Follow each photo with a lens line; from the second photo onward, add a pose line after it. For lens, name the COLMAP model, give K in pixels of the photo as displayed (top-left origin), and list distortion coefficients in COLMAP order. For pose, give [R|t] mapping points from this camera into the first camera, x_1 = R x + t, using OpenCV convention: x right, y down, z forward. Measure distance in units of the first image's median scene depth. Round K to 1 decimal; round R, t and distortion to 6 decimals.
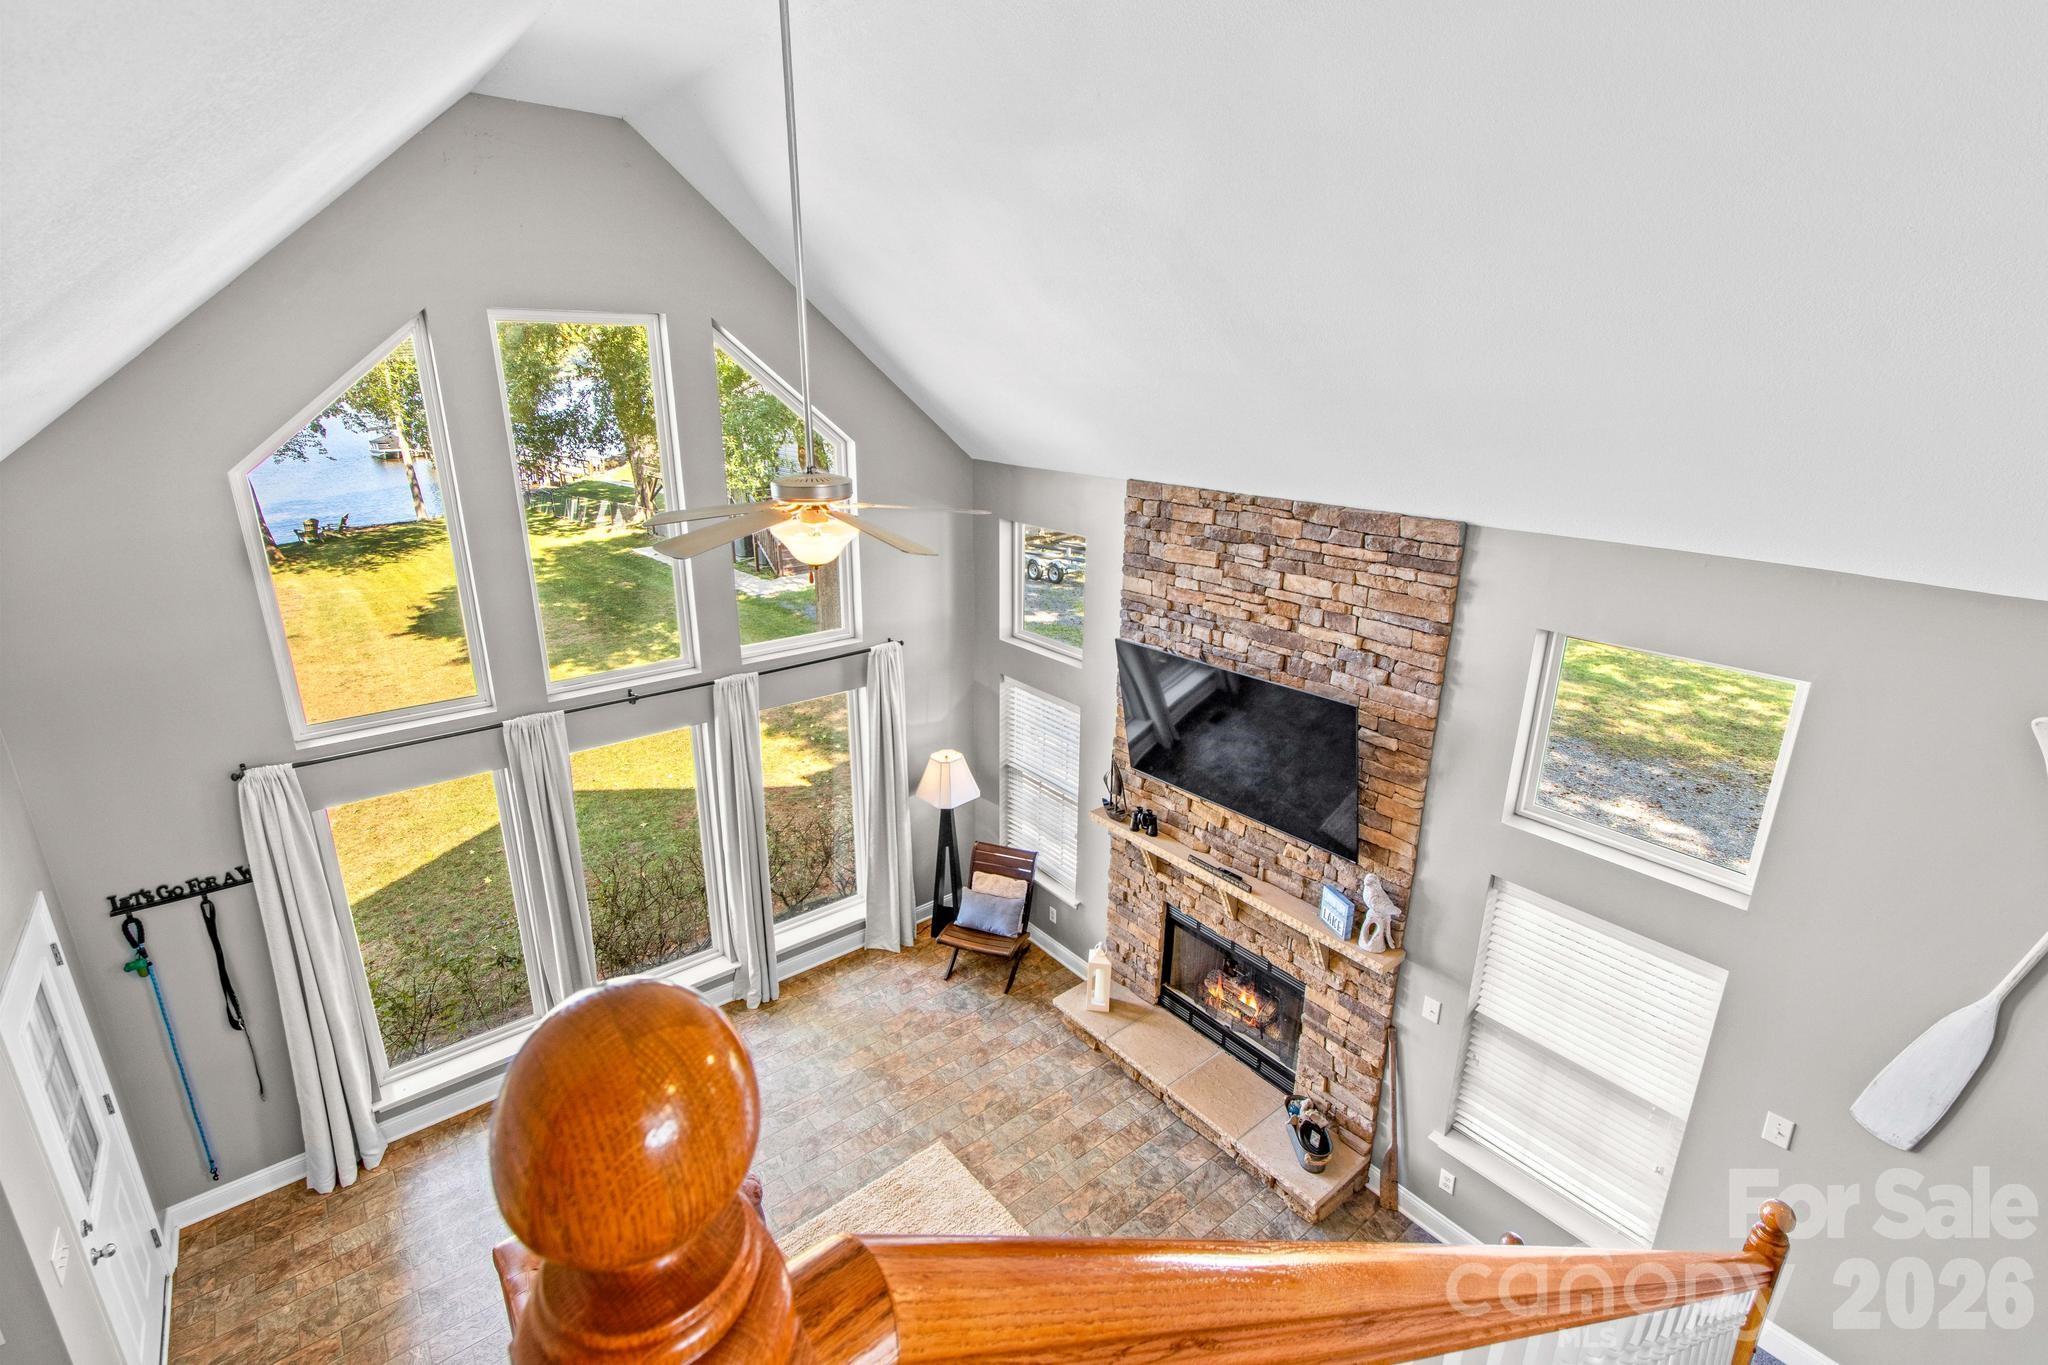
lens RADIAL K [[940.5, 0, 1017.0], [0, 940.5, 667.0], [0, 0, 1]] dist [0.002635, -0.000255]
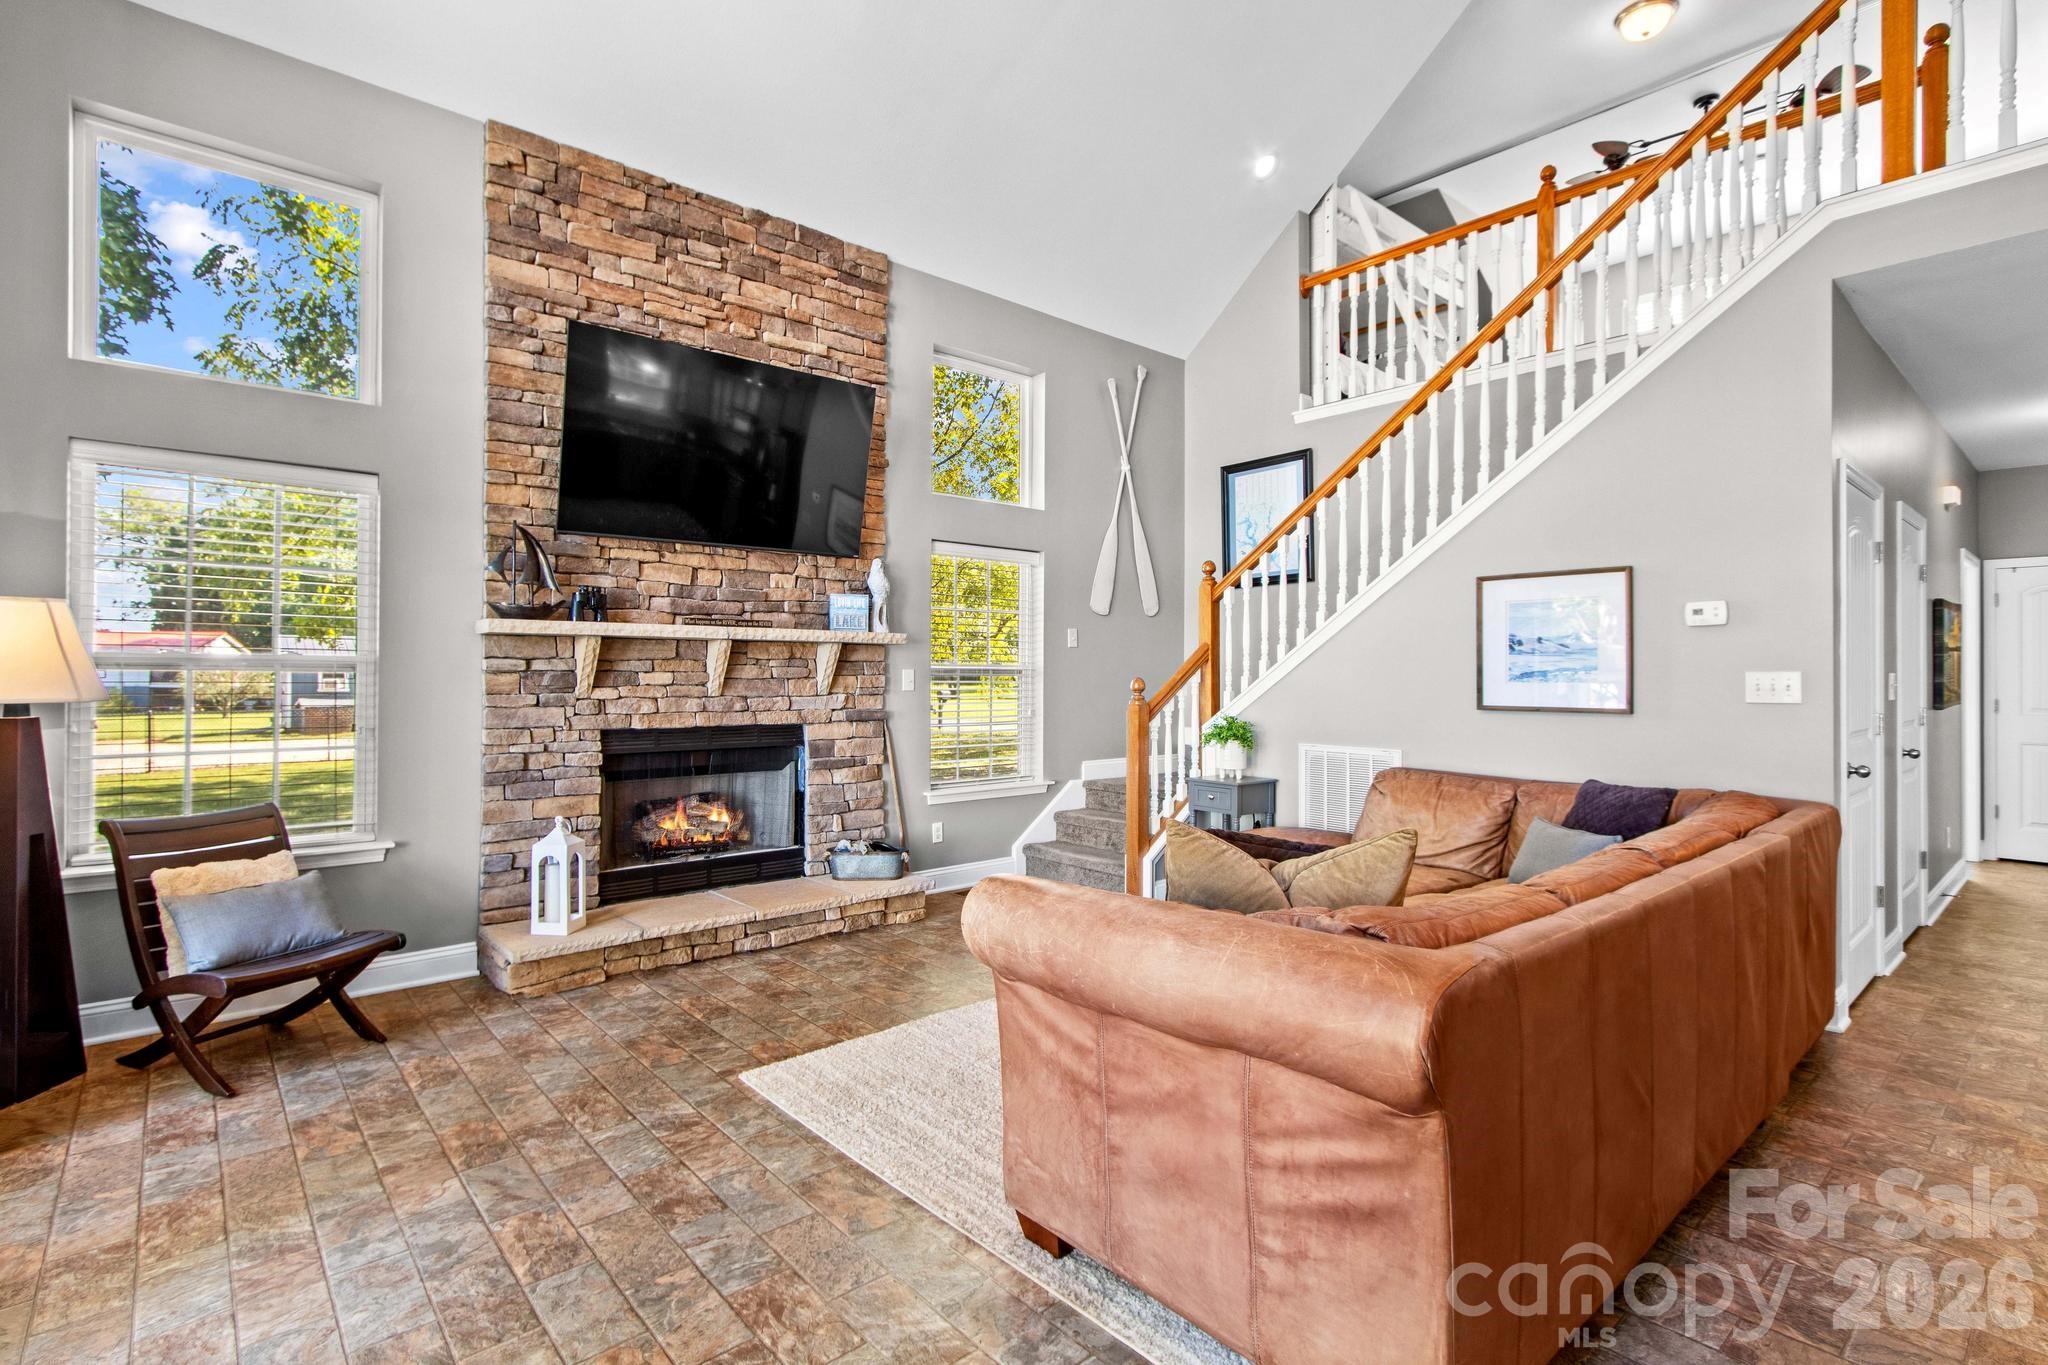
lens RADIAL K [[972.3, 0, 998.3], [0, 972.3, 675.3], [0, 0, 1]] dist [0.000934, 0.000063]
pose [[-0.055776, -0.002796, 0.998439, -0.701789], [0.303132, 0.952747, 0.019602, 0.334984], [-0.951315, 0.303752, -0.052293, 0.866596]]
